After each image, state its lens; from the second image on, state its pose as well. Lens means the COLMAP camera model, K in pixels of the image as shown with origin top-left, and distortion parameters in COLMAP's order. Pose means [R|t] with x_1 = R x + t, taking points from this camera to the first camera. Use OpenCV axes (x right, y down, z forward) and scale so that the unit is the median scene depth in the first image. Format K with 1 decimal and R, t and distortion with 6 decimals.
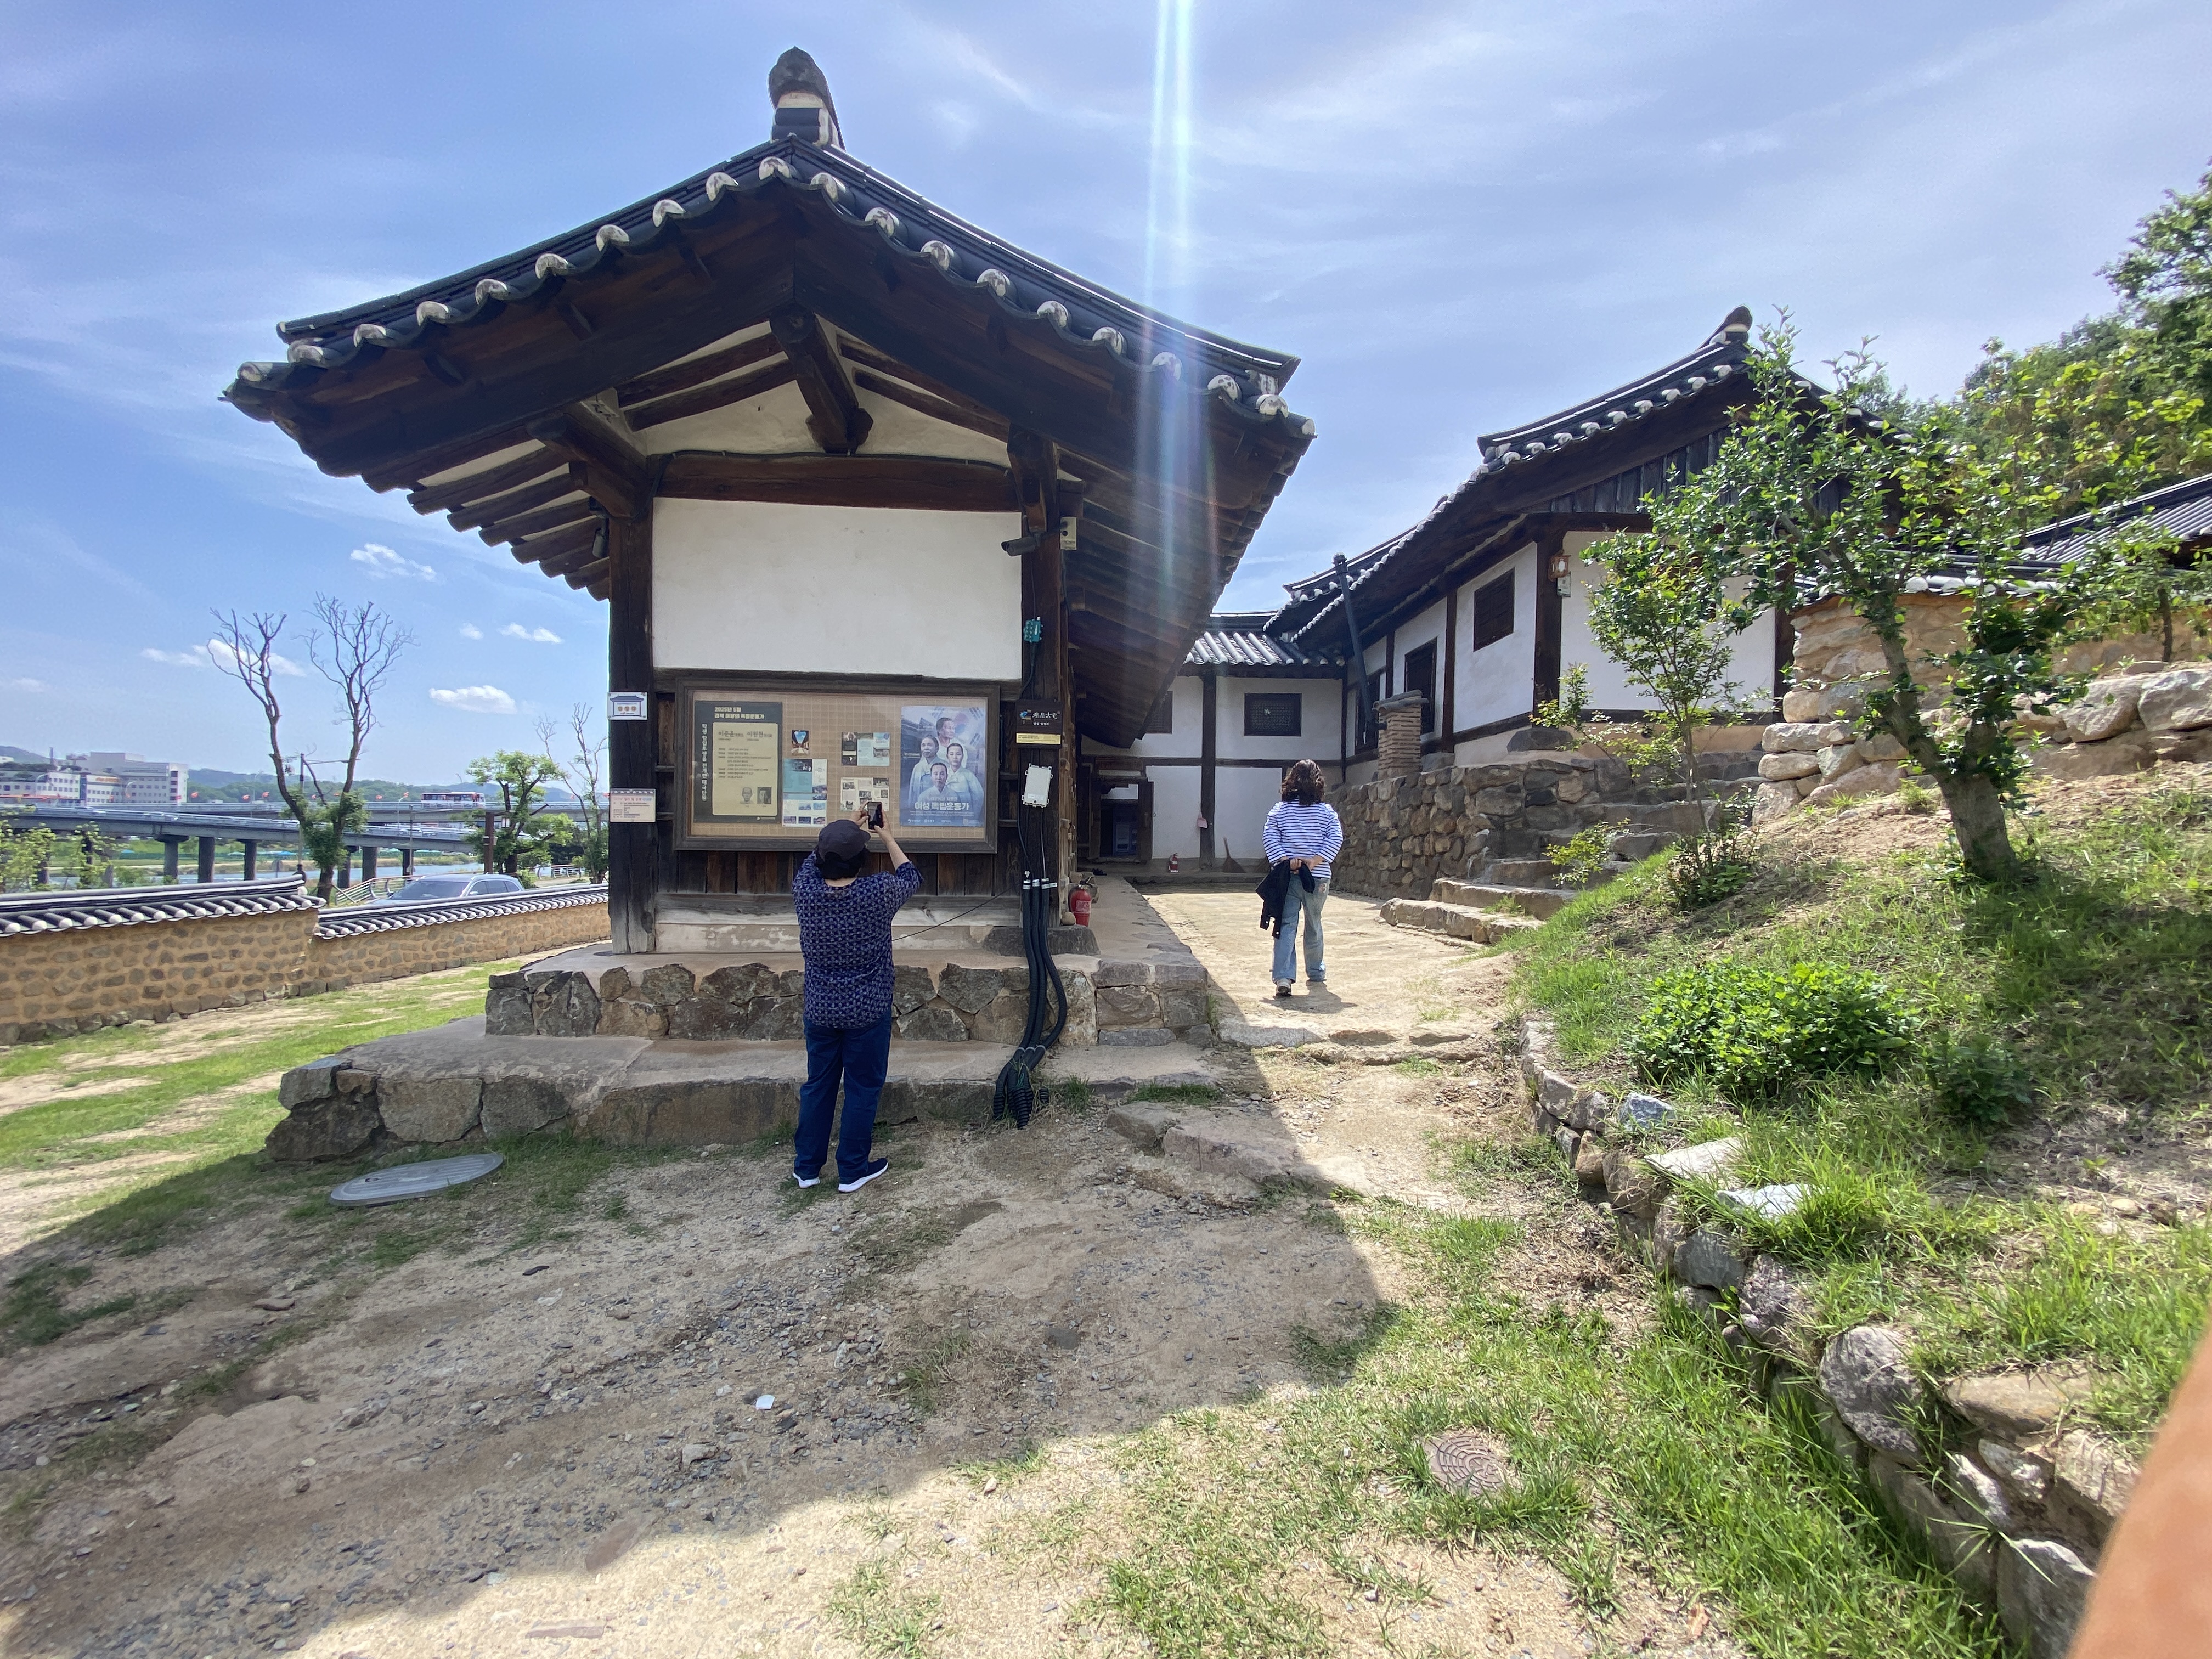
lens RADIAL K [[887.5, 0, 1108.5], [0, 887.5, 831.9], [0, 0, 1]] dist [0.000015, 0.000000]
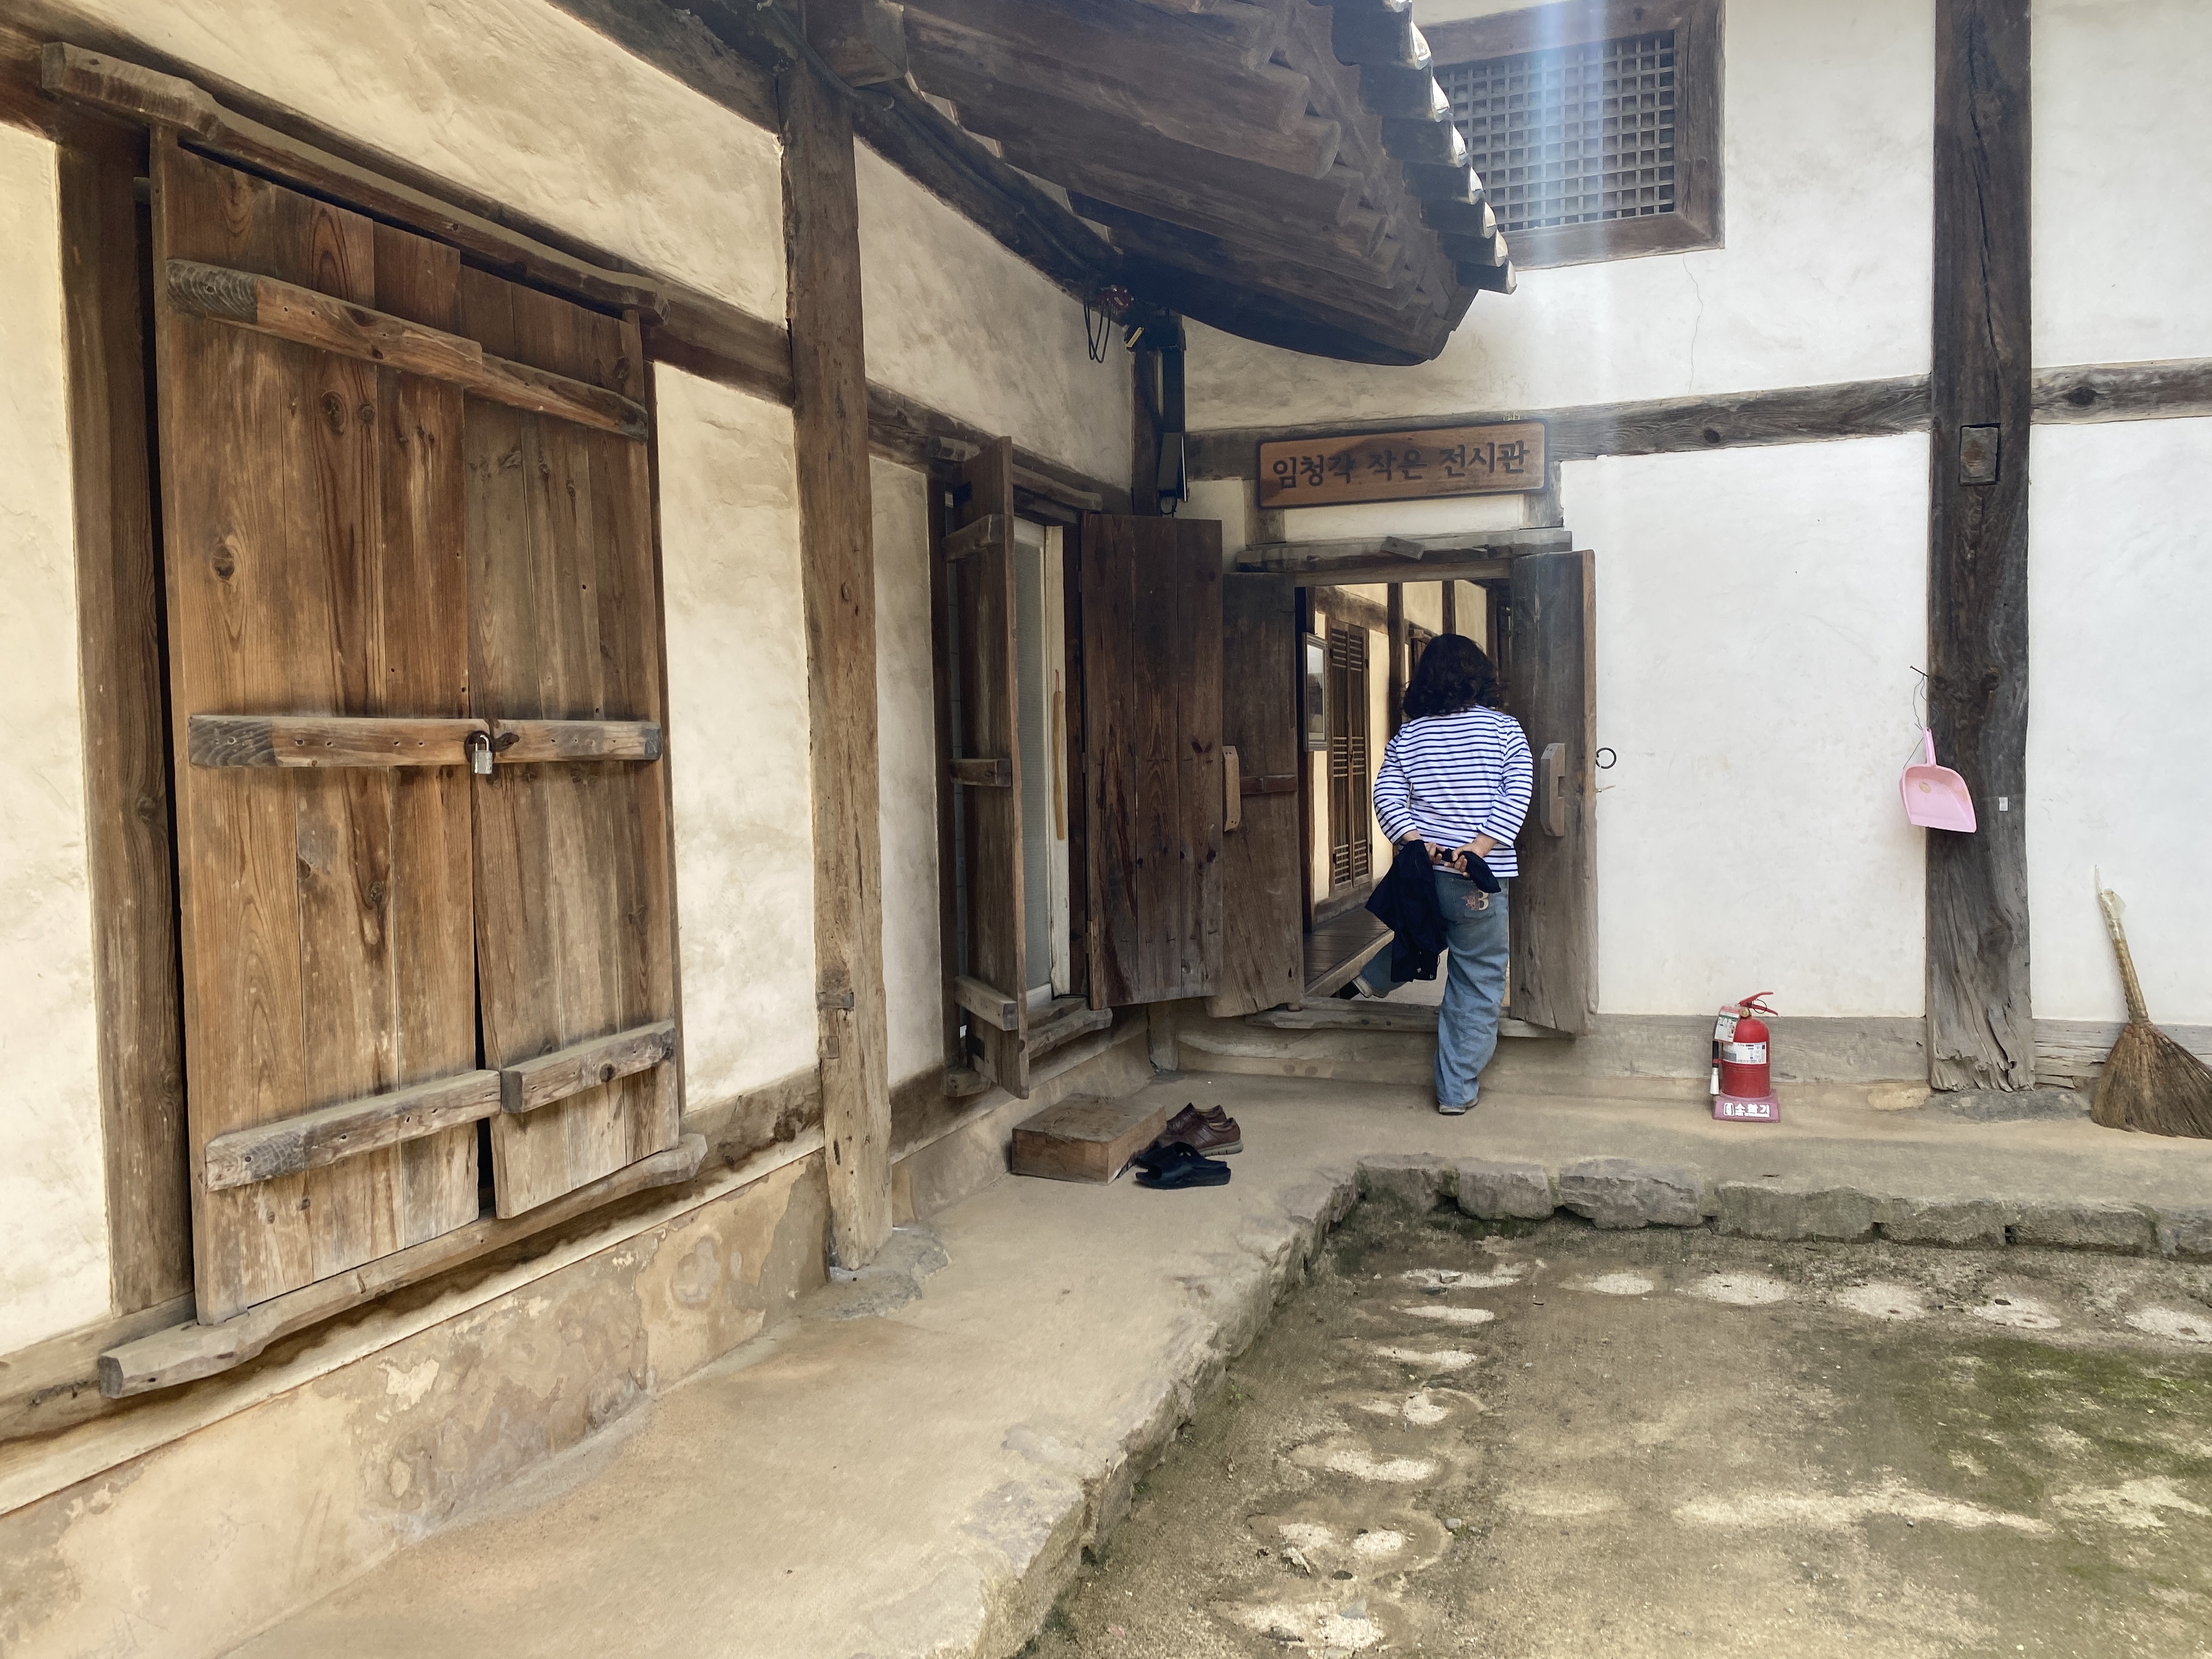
lens RADIAL K [[1677.0, 0, 1108.3], [0, 1677.0, 828.1], [0, 0, 1]] dist [0.010185, -0.000298]
pose [[0.934079, -0.011743, -0.356874, 0.074864], [0.030919, 0.998365, 0.048077, -0.023497], [0.355726, -0.055942, 0.932914, 0.671492]]
